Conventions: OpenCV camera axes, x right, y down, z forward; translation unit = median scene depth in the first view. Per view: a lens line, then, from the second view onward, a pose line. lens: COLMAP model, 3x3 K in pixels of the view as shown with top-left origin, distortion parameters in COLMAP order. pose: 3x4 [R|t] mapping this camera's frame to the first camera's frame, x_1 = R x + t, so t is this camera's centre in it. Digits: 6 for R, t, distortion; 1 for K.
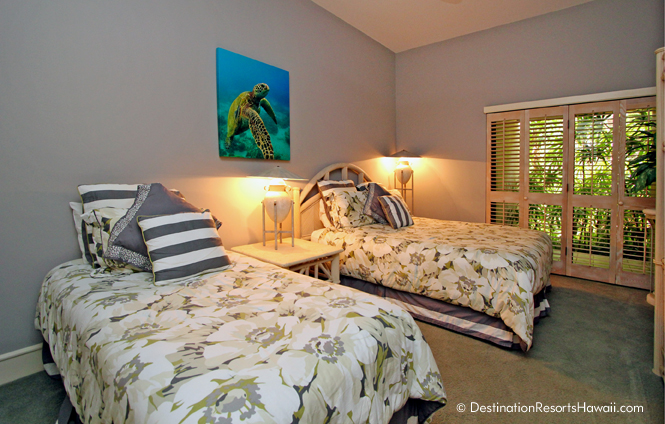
lens RADIAL K [[303.5, 0, 333.4], [0, 303.5, 180.2], [0, 0, 1]] dist [-0.025515, -0.000037]
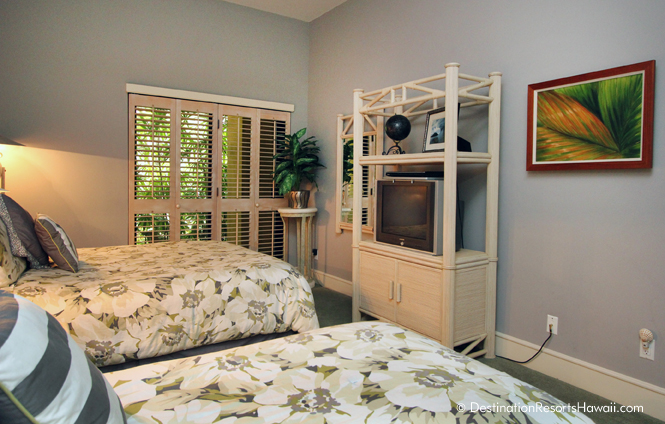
lens RADIAL K [[442.3, 0, 333.3], [0, 442.3, 178.4], [0, 0, 1]] dist [-0.005483, -0.001066]
pose [[0.281040, -0.001186, 0.959695, -0.722703], [0.002187, 0.999997, 0.000596, -0.027874], [-0.959693, 0.001932, 0.281042, 0.438894]]
